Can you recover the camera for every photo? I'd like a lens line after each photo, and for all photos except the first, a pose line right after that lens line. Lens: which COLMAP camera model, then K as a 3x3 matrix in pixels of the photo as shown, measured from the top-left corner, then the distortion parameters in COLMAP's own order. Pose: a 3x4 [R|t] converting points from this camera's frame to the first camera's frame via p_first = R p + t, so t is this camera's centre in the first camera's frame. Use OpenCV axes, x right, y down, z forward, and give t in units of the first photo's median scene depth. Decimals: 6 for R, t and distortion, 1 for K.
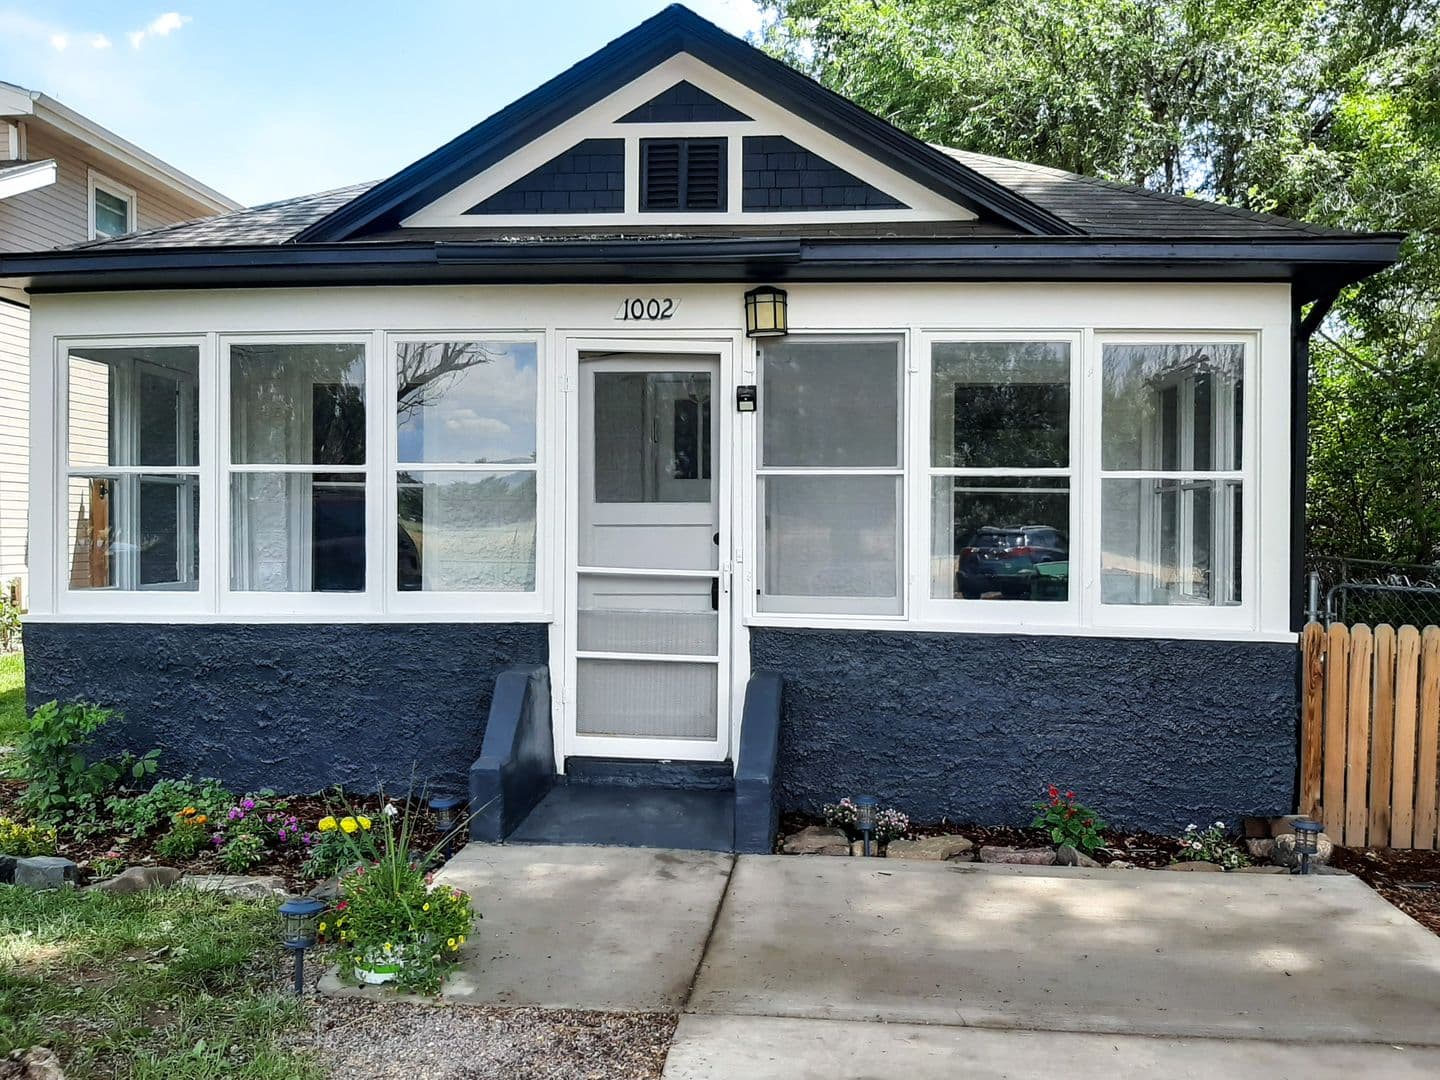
lens RADIAL K [[1136.8, 0, 719.9], [0, 1136.8, 537.6], [0, 0, 1]] dist [0.033840, 0.001884]
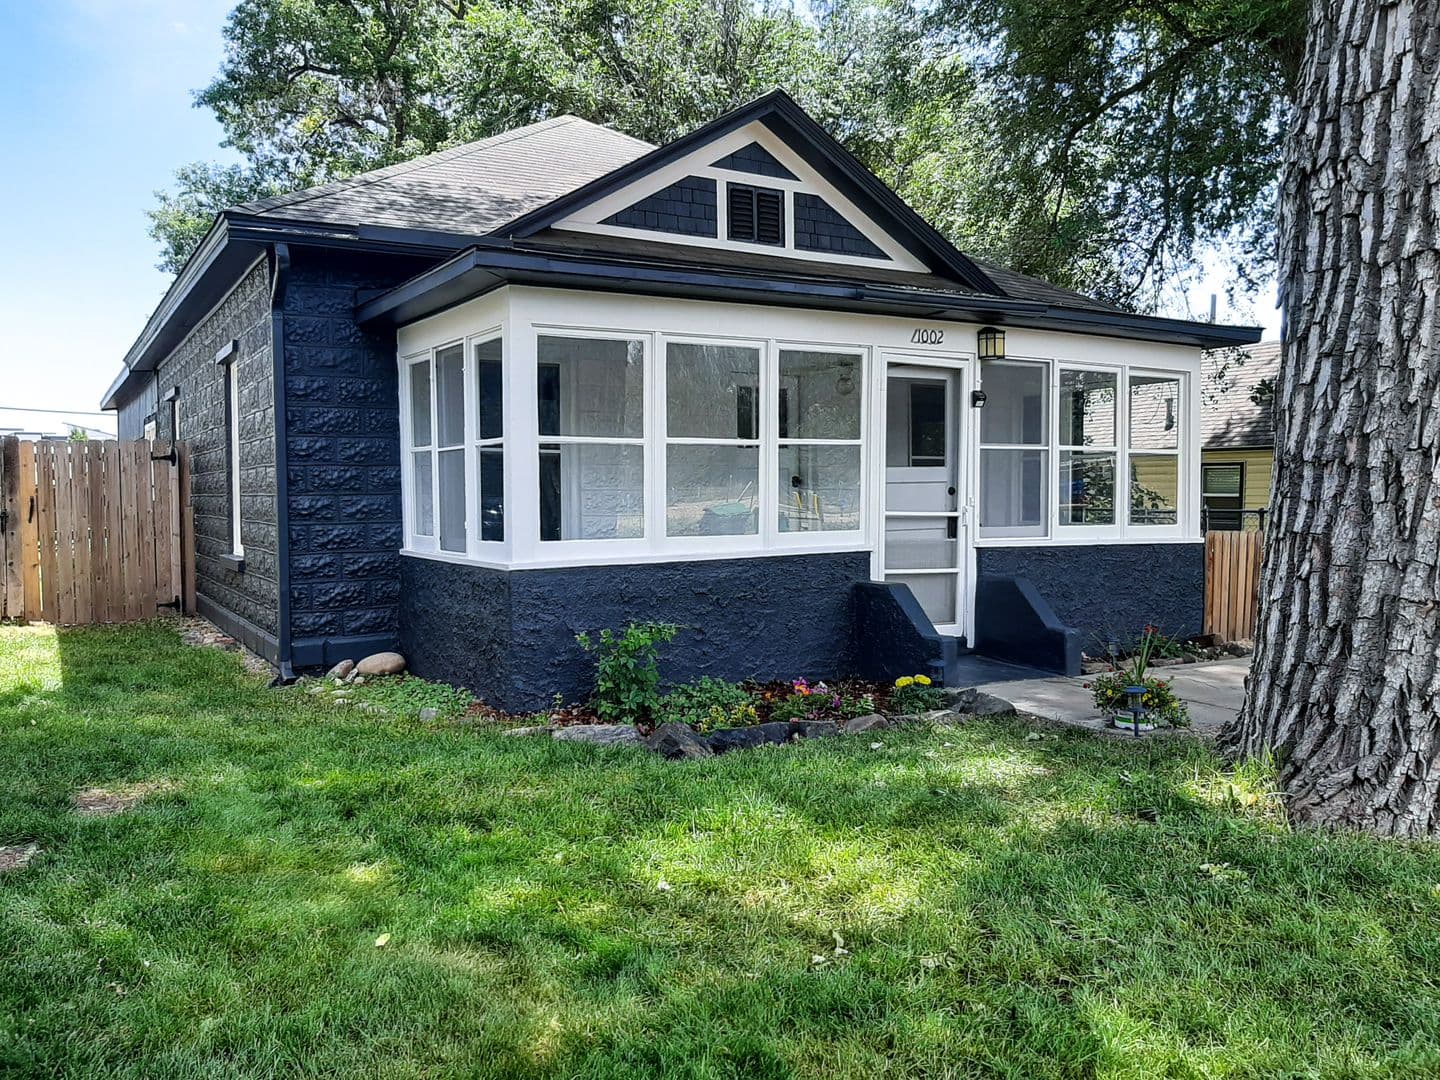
lens RADIAL K [[1136.8, 0, 720.7], [0, 1136.8, 541.2], [0, 0, 1]] dist [0.033840, 0.001884]
pose [[0.823273, -0.036622, 0.566464, -1.120172], [0.018611, 0.999122, 0.037545, 0.005284], [-0.567341, -0.020368, 0.823231, -0.074311]]
